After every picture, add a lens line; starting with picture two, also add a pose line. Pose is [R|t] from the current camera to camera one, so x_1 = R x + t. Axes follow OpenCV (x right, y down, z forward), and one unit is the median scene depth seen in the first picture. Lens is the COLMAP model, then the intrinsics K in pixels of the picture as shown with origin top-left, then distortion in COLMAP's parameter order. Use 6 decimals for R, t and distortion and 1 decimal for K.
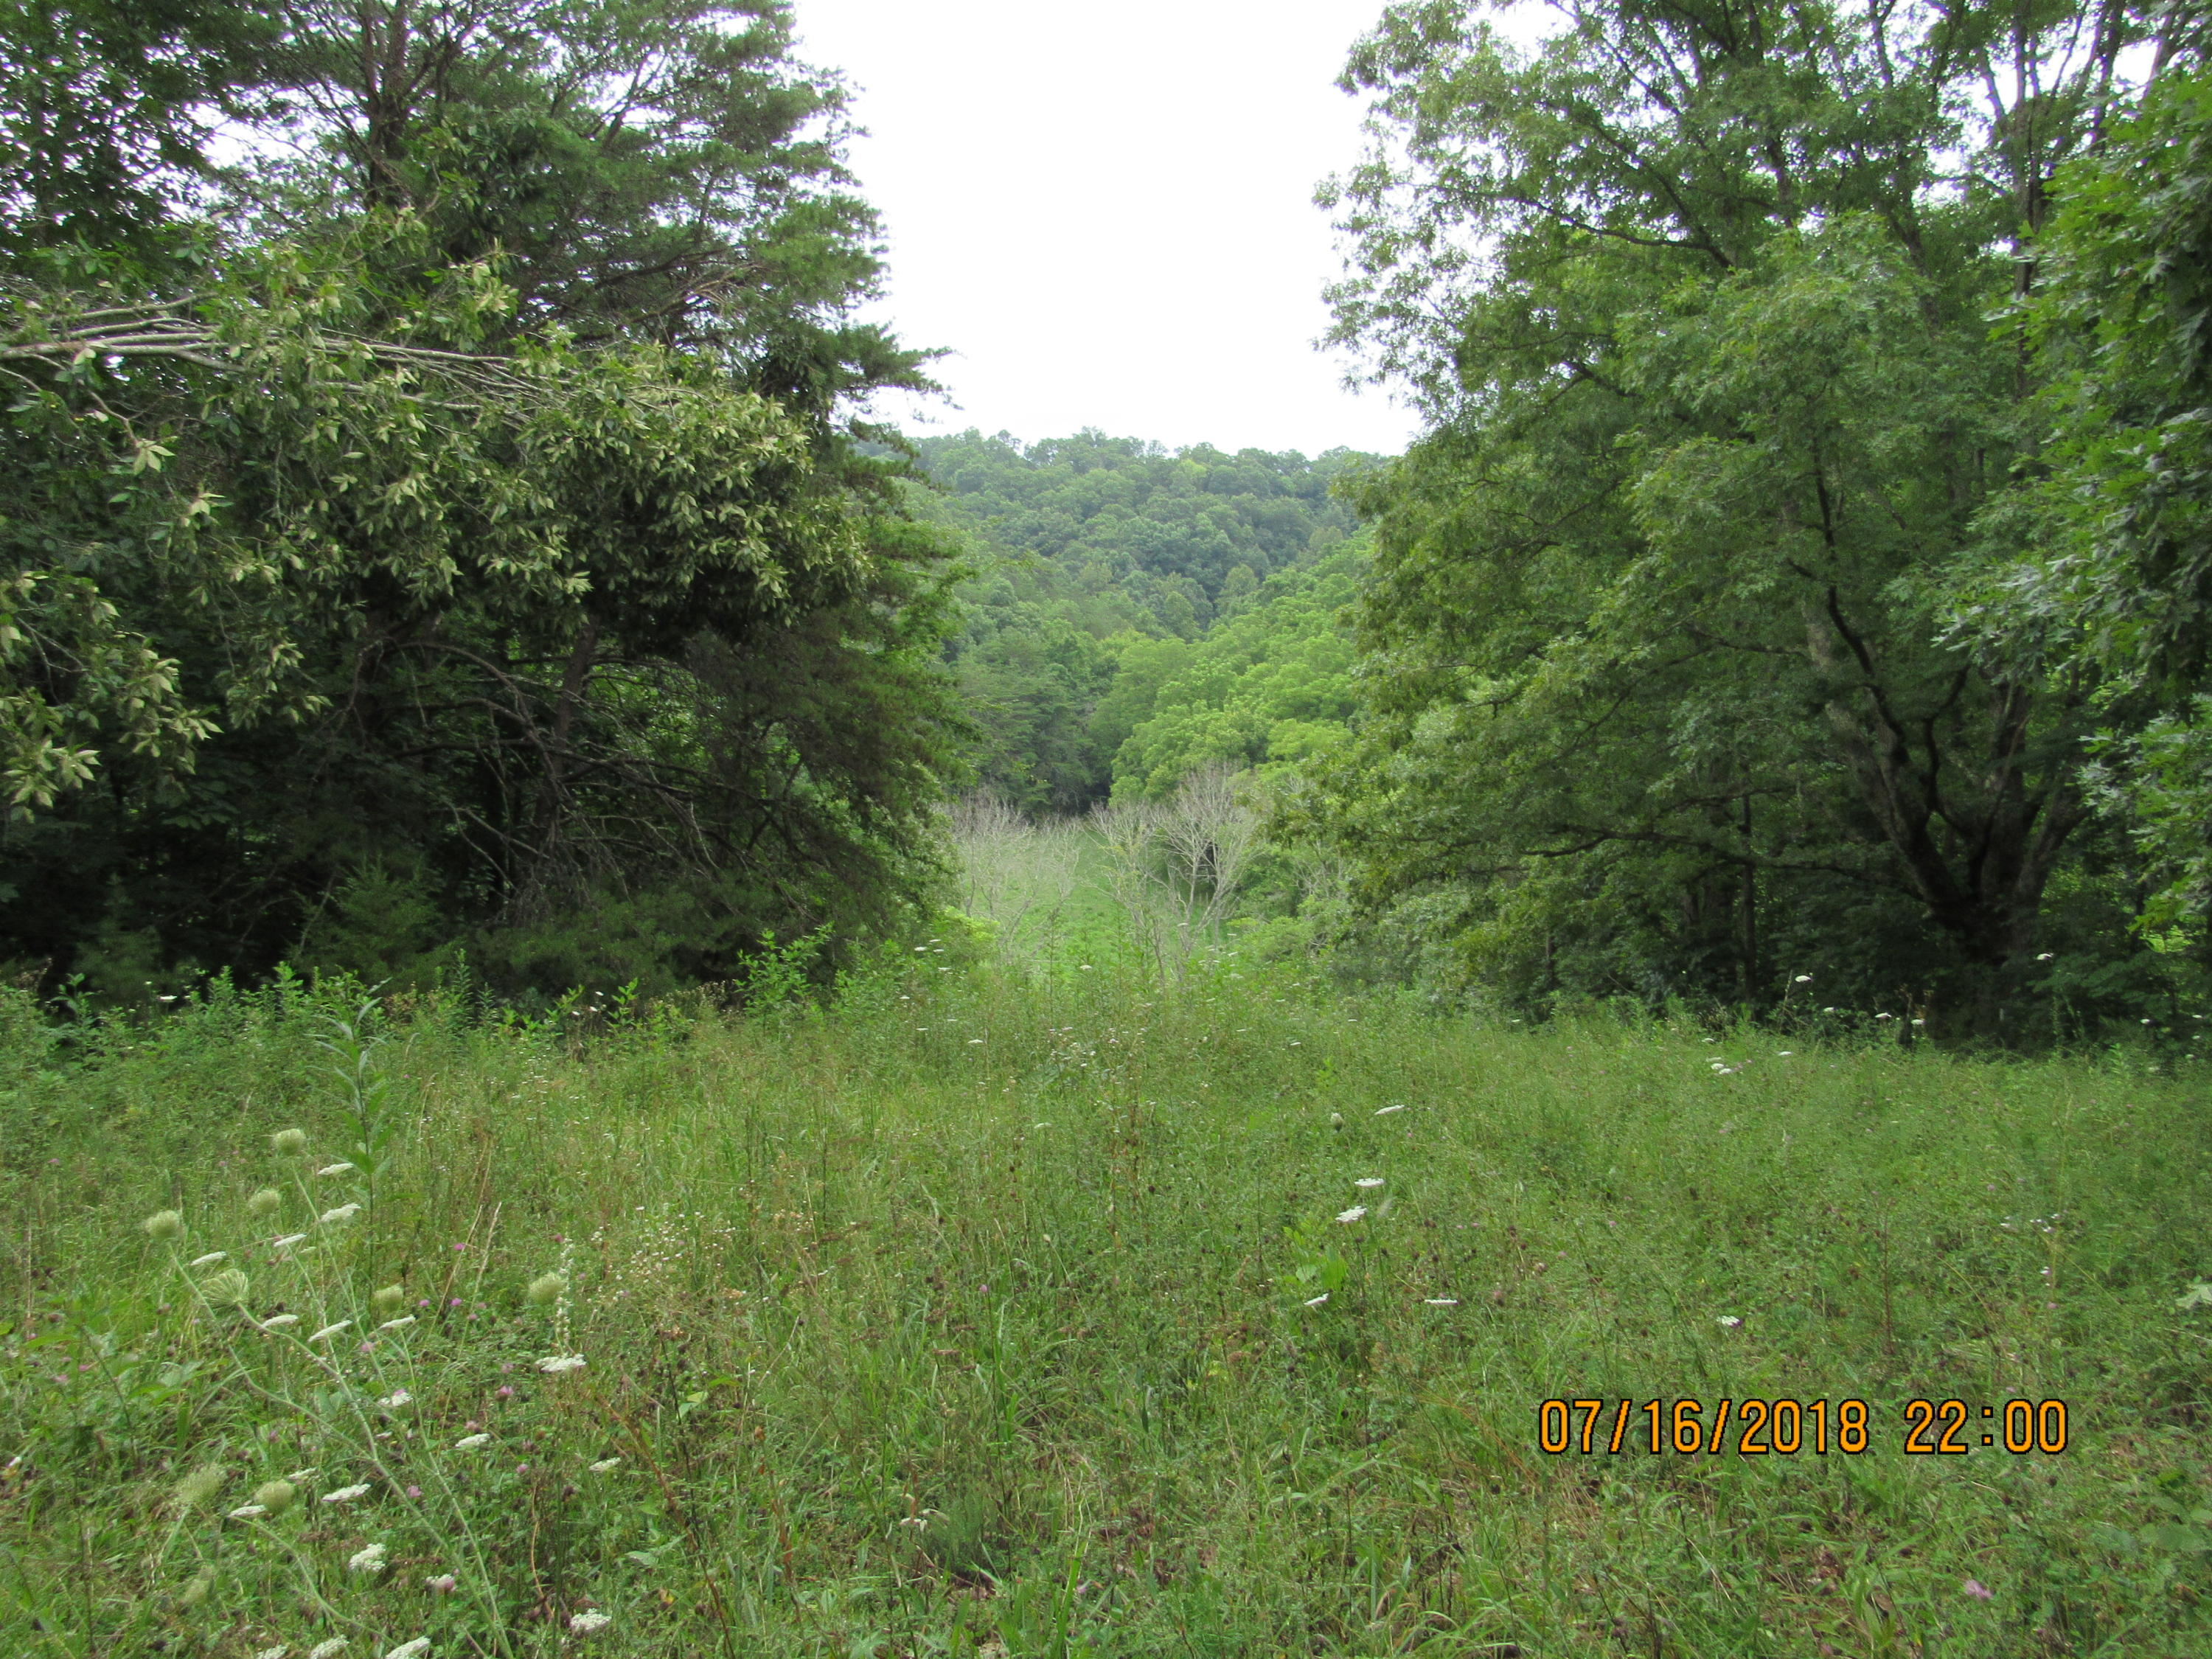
lens RADIAL K [[1548.8, 0, 1106.0], [0, 1548.8, 829.5], [0, 0, 1]] dist [-0.052024, 0.023752]
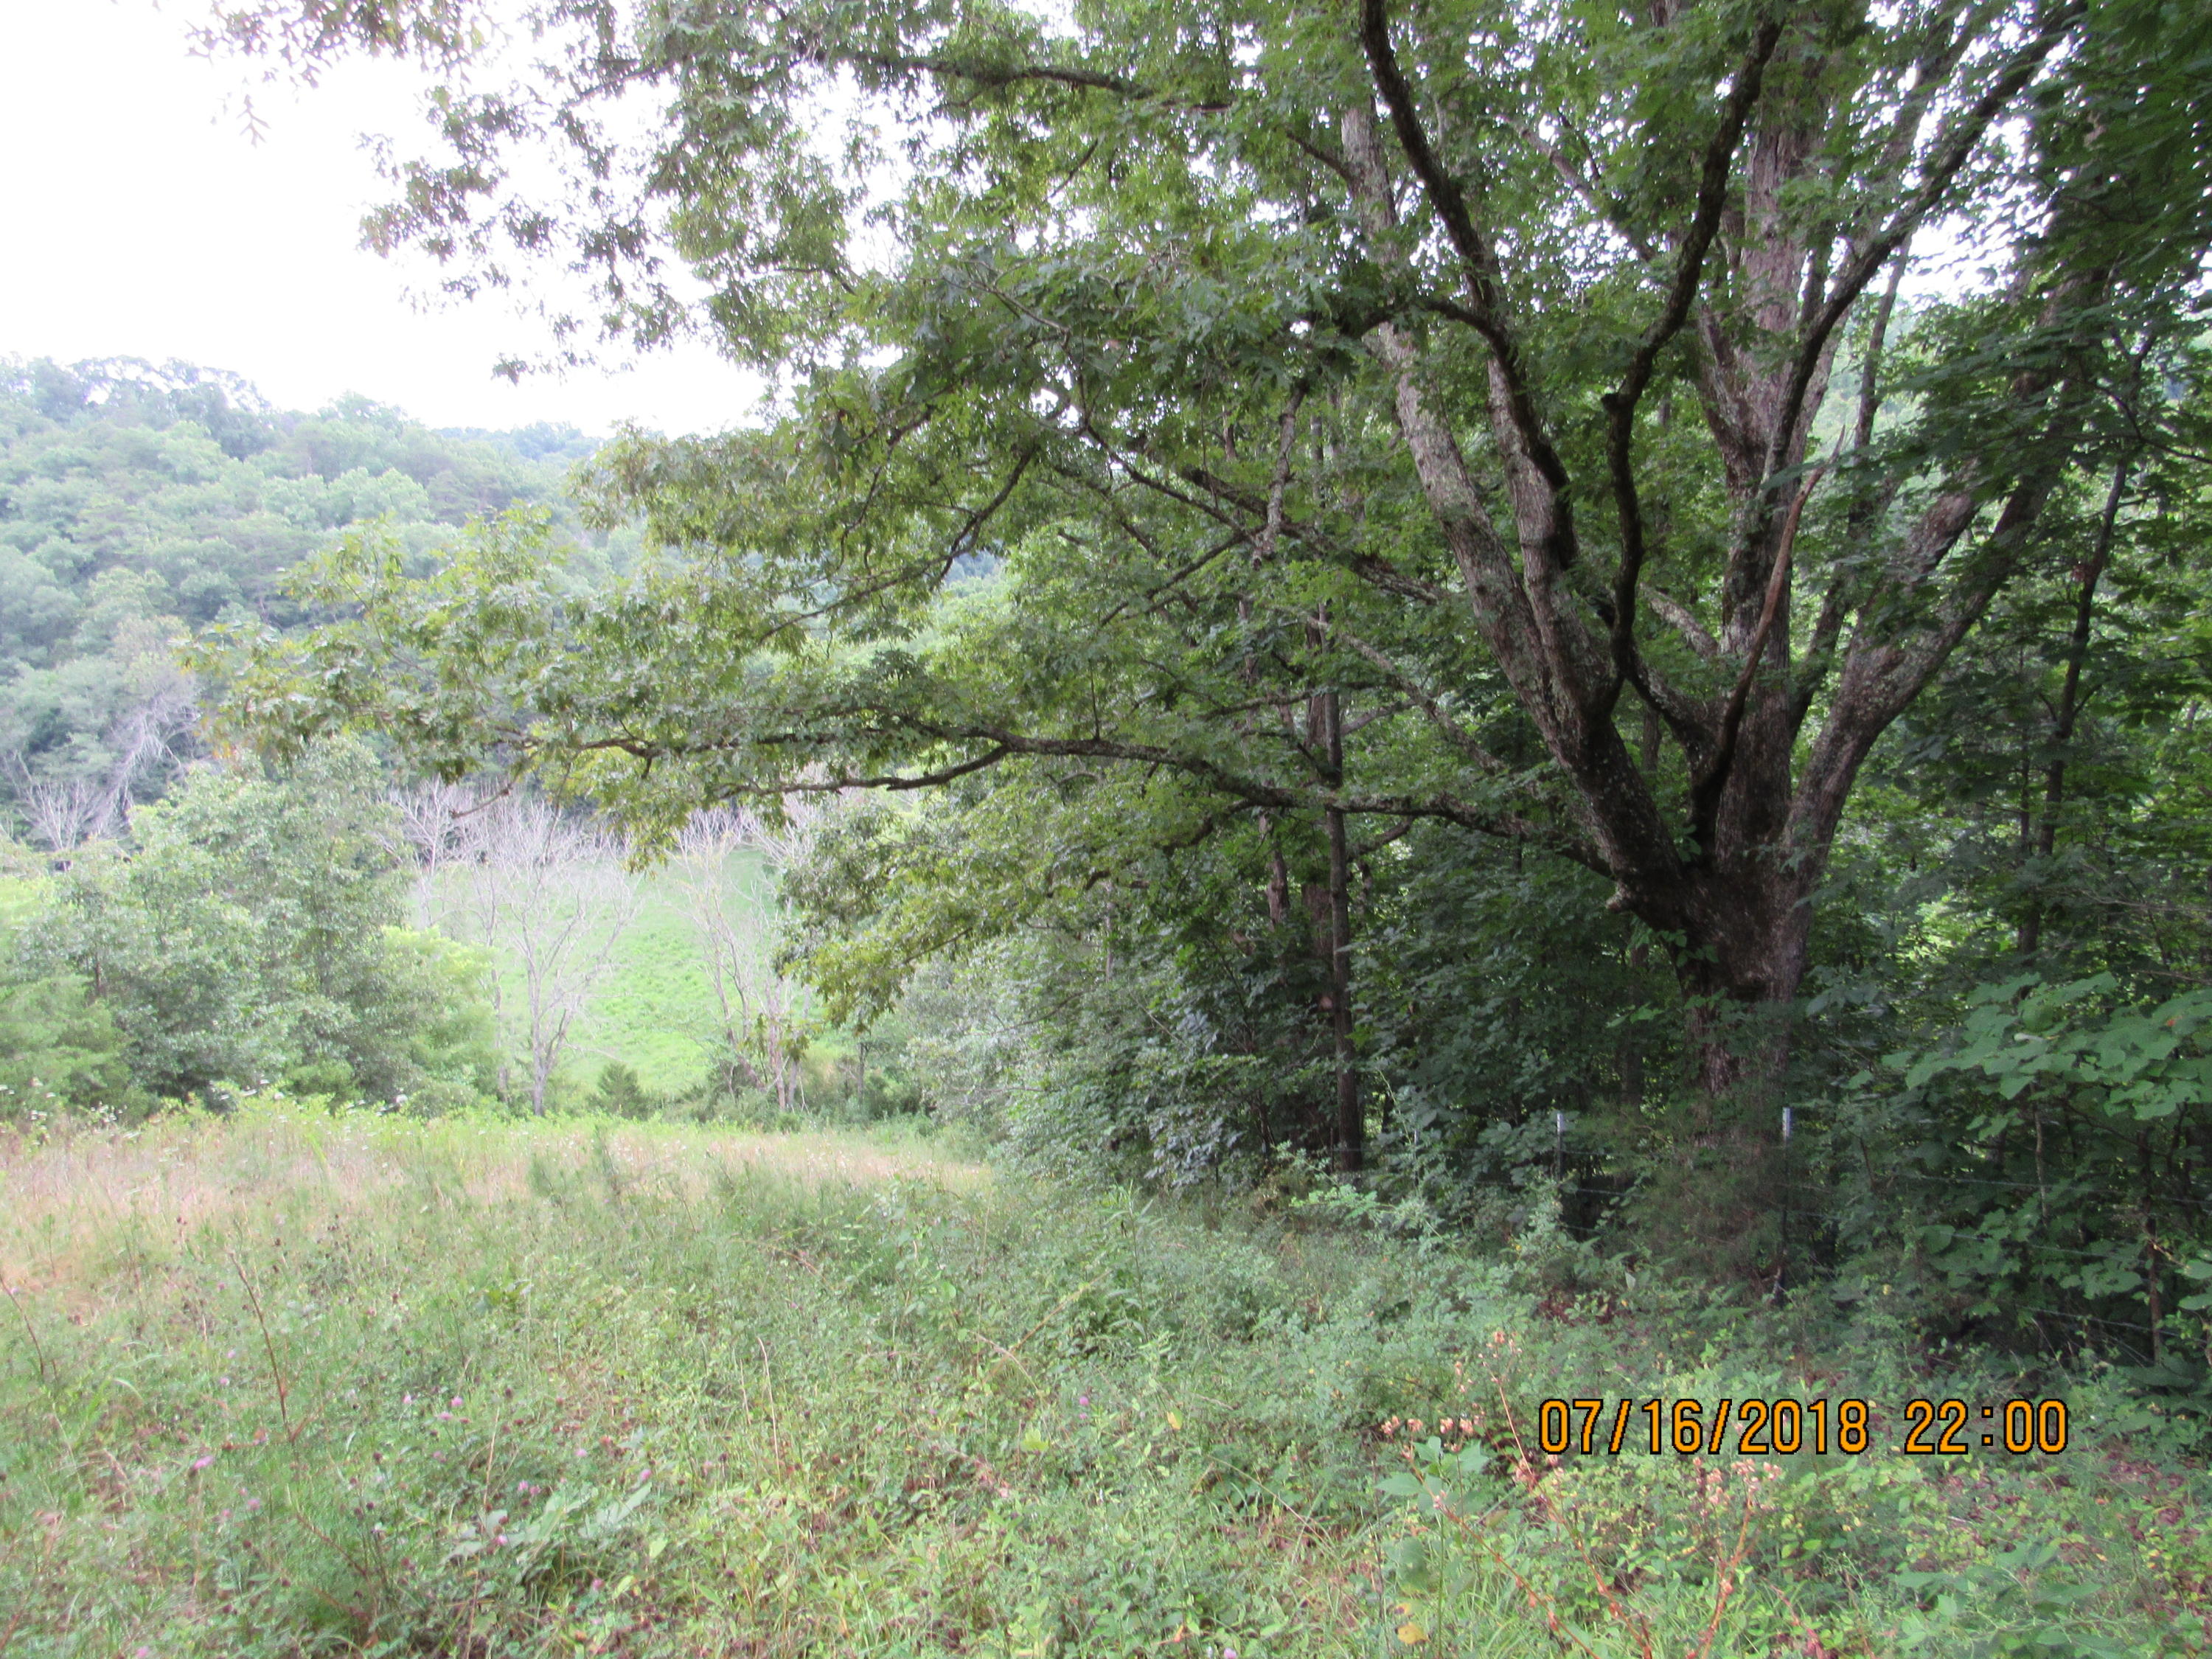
lens RADIAL K [[1548.8, 0, 1106.0], [0, 1548.8, 829.5], [0, 0, 1]] dist [-0.052024, 0.023752]
pose [[0.983573, -0.009598, 0.180255, 0.277497], [0.009483, 0.999954, 0.001496, 0.030552], [-0.180261, 0.000238, 0.983619, 0.526598]]
